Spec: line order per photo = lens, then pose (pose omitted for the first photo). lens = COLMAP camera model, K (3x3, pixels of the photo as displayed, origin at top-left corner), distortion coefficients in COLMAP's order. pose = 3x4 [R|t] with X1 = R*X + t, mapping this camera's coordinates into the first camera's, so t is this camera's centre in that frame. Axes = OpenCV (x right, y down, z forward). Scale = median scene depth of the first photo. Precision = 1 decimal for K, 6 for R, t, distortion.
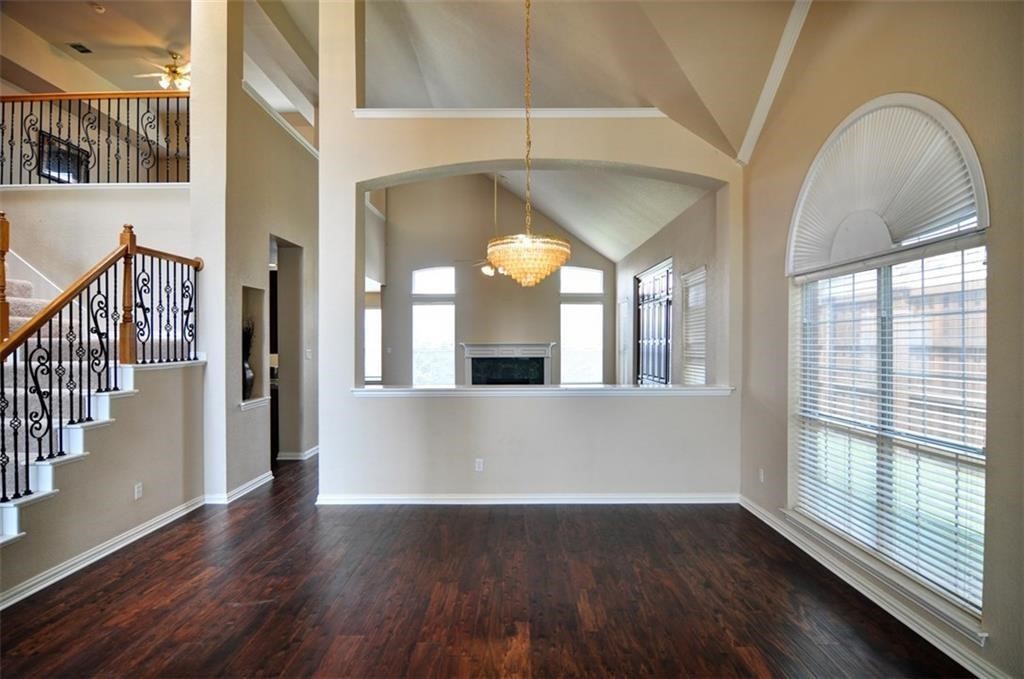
lens RADIAL K [[552.0, 0, 513.1], [0, 552.0, 343.4], [0, 0, 1]] dist [-0.011803, -0.003533]
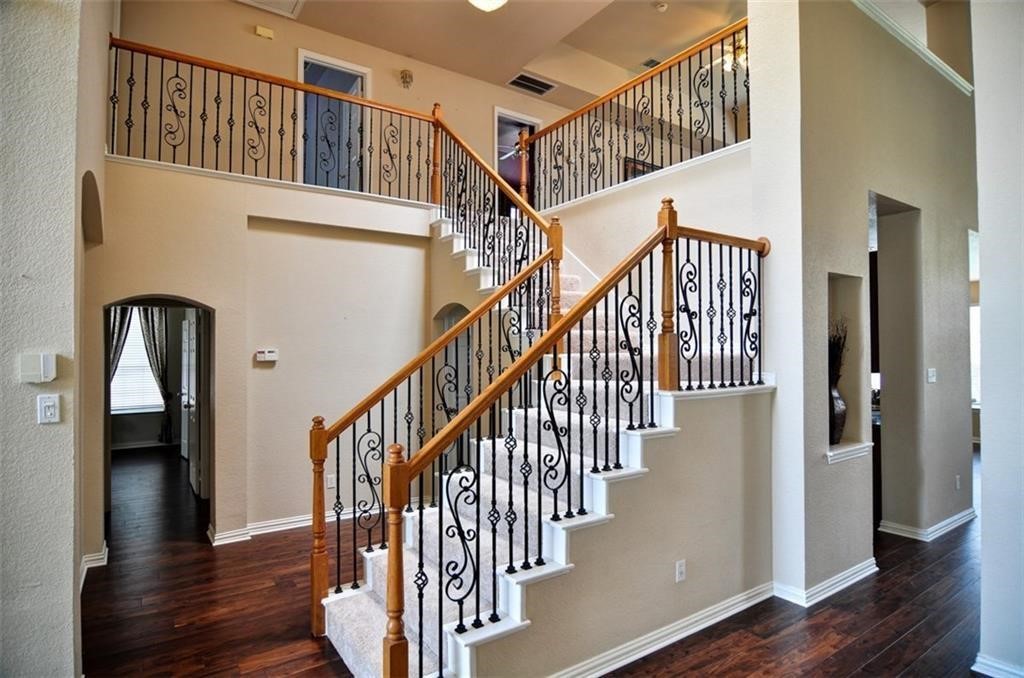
lens RADIAL K [[553.6, 0, 509.0], [0, 553.6, 341.7], [0, 0, 1]] dist [-0.013862, -0.006179]
pose [[0.567411, -0.014910, -0.823300, -0.200941], [-0.001559, 0.999815, -0.019181, -0.010917], [0.823433, 0.012167, 0.567283, 0.375836]]
